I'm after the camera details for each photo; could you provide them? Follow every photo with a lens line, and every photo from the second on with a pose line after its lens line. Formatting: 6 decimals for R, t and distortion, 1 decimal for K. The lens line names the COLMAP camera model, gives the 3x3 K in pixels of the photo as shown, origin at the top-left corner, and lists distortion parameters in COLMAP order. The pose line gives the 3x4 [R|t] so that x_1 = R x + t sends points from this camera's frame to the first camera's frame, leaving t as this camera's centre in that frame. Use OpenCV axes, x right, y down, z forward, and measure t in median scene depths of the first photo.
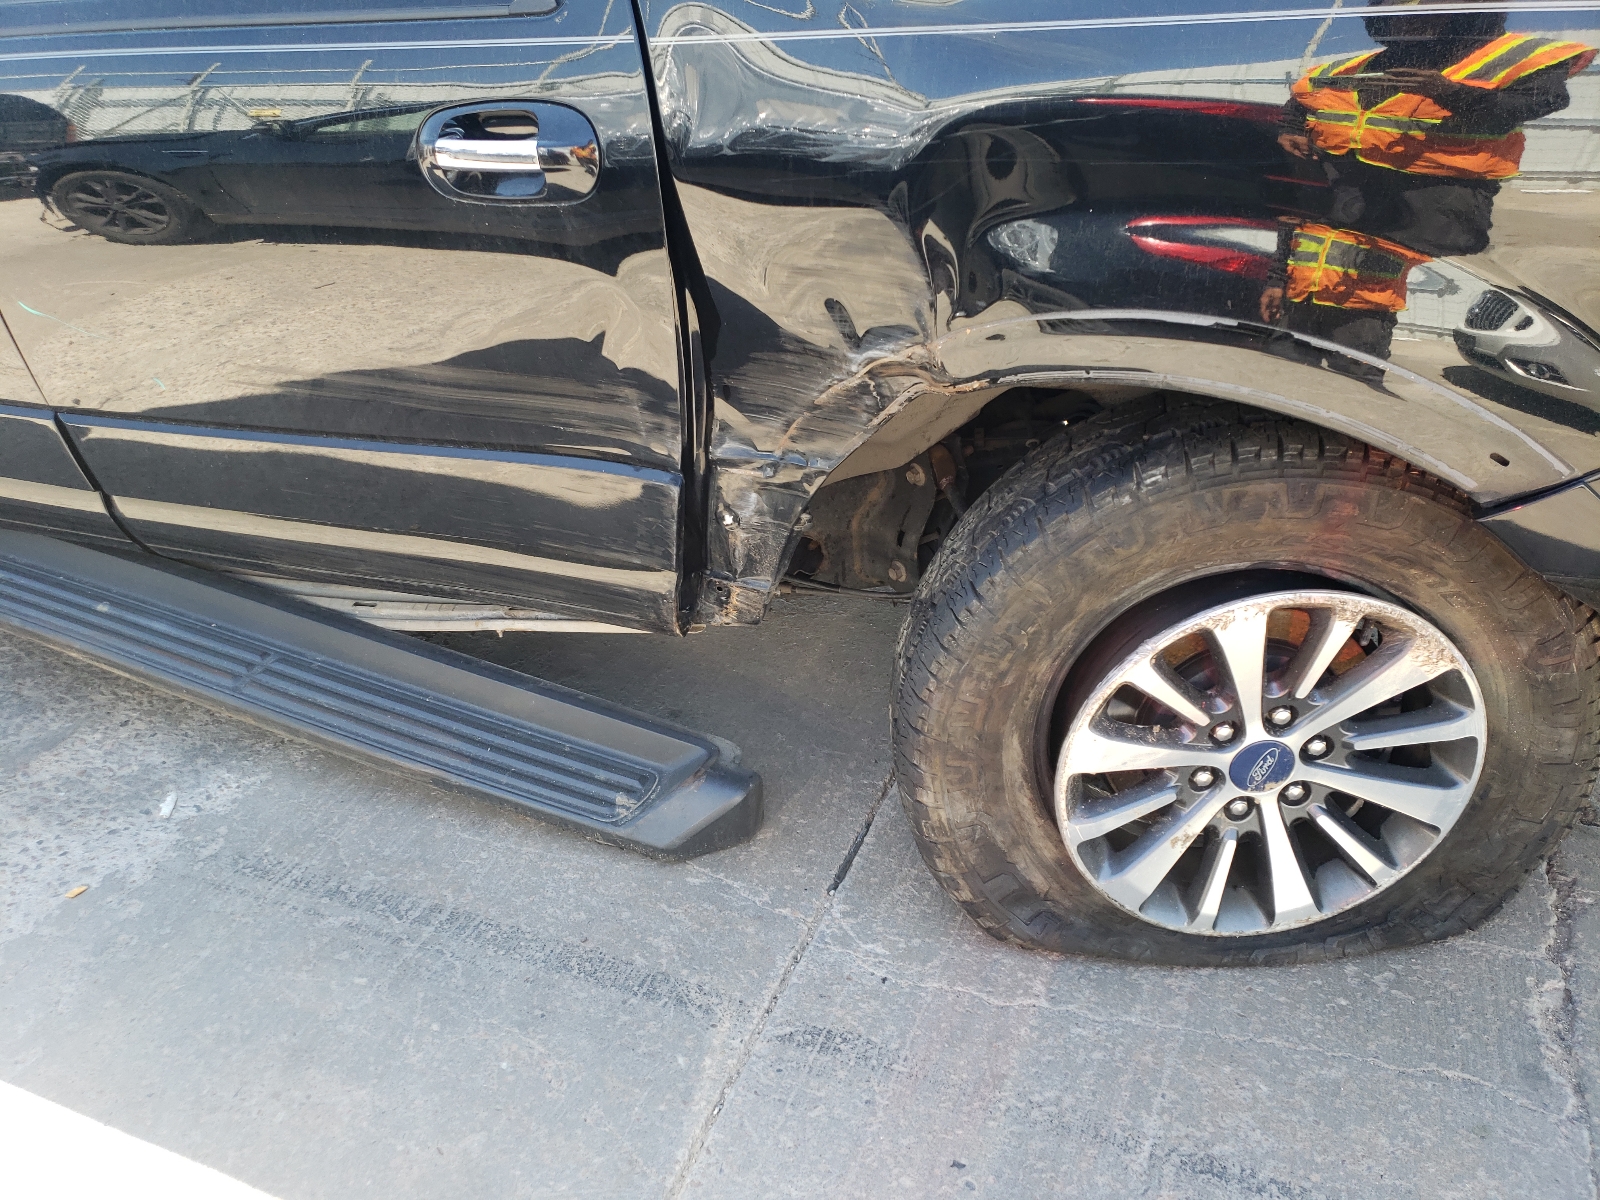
lens RADIAL K [[1358.3, 0, 800.0], [0, 1358.3, 600.0], [0, 0, 1]] dist [0.098030, 0.000206]
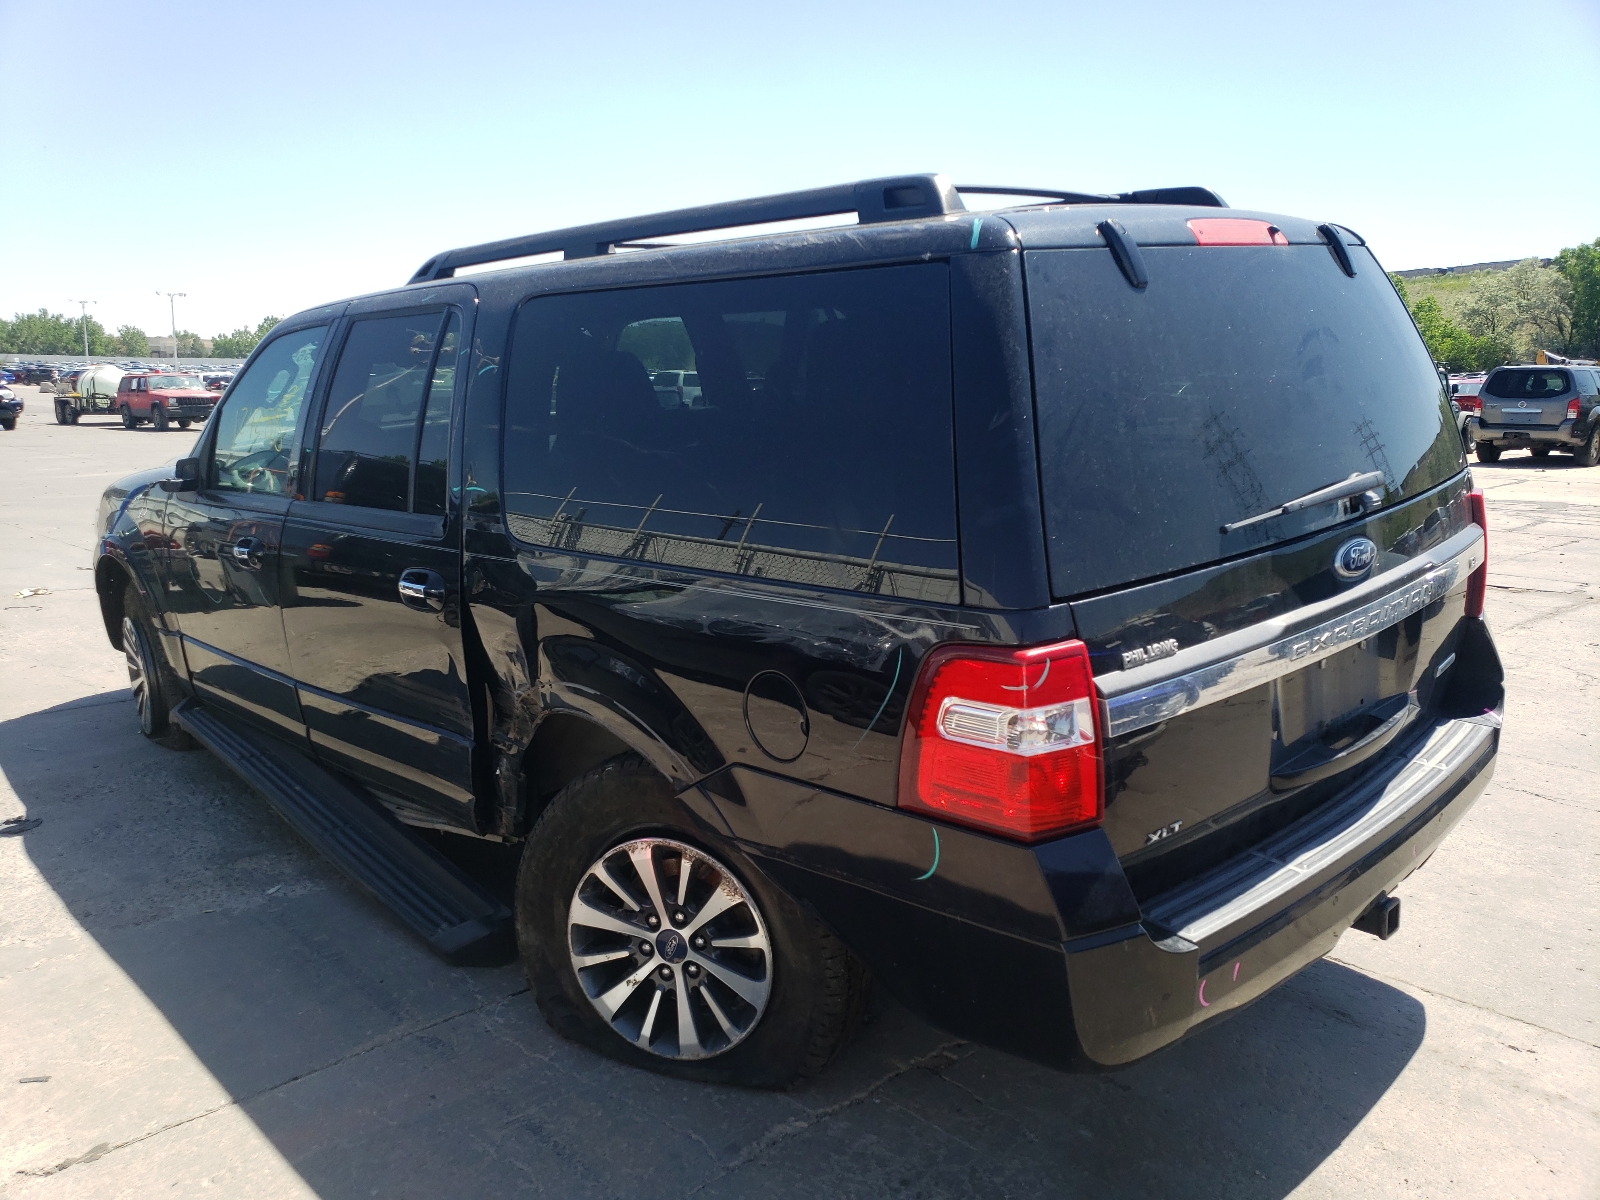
lens RADIAL K [[1358.3, 0, 800.0], [0, 1358.3, 600.0], [0, 0, 1]] dist [0.098030, 0.000206]
pose [[0.907302, 0.129046, -0.400188, 1.156641], [-0.250261, 0.930541, -0.267324, 0.134644], [0.337895, 0.342695, 0.876577, -0.703051]]
